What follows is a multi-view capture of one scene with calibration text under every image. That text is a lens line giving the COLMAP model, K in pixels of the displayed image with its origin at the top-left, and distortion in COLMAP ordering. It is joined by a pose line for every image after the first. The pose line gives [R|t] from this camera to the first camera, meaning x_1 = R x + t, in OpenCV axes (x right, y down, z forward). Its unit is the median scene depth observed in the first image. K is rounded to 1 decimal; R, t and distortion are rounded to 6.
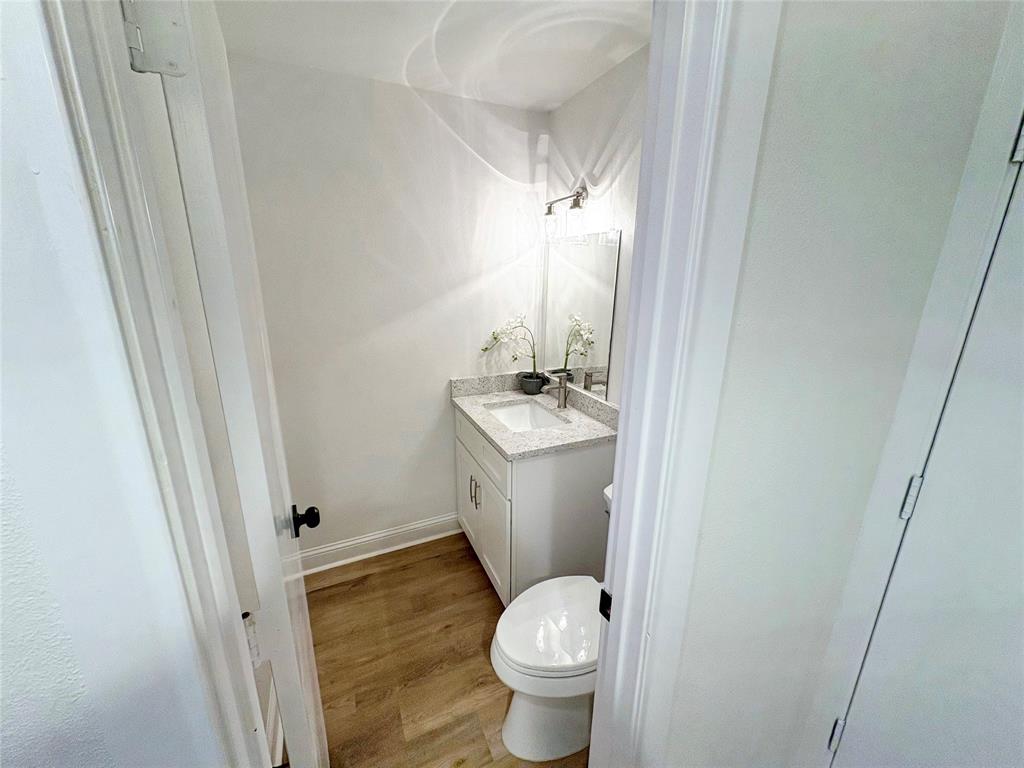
lens RADIAL K [[406.6, 0, 511.4], [0, 406.6, 382.3], [0, 0, 1]] dist [-0.000251, 0.000124]
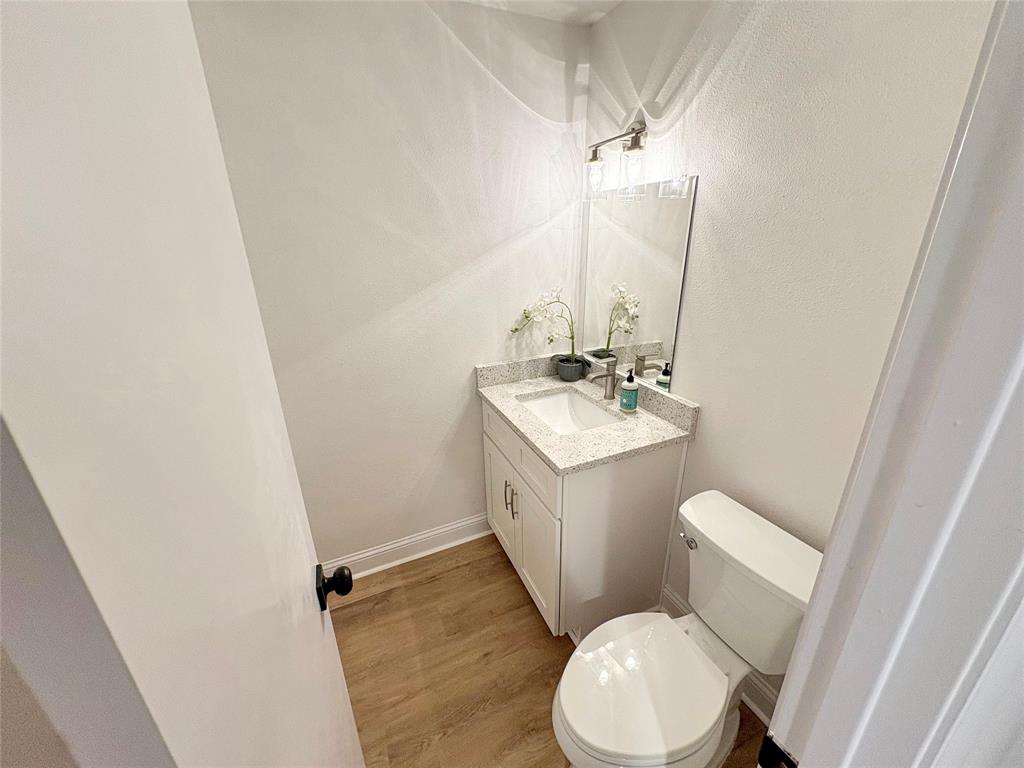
lens RADIAL K [[406.6, 0, 513.7], [0, 406.6, 382.6], [0, 0, 1]] dist [-0.000251, 0.000124]
pose [[0.999537, -0.026894, -0.014226, -0.062986], [0.028009, 0.995980, 0.085080, -0.048536], [0.011881, -0.085439, 0.996273, 0.157833]]
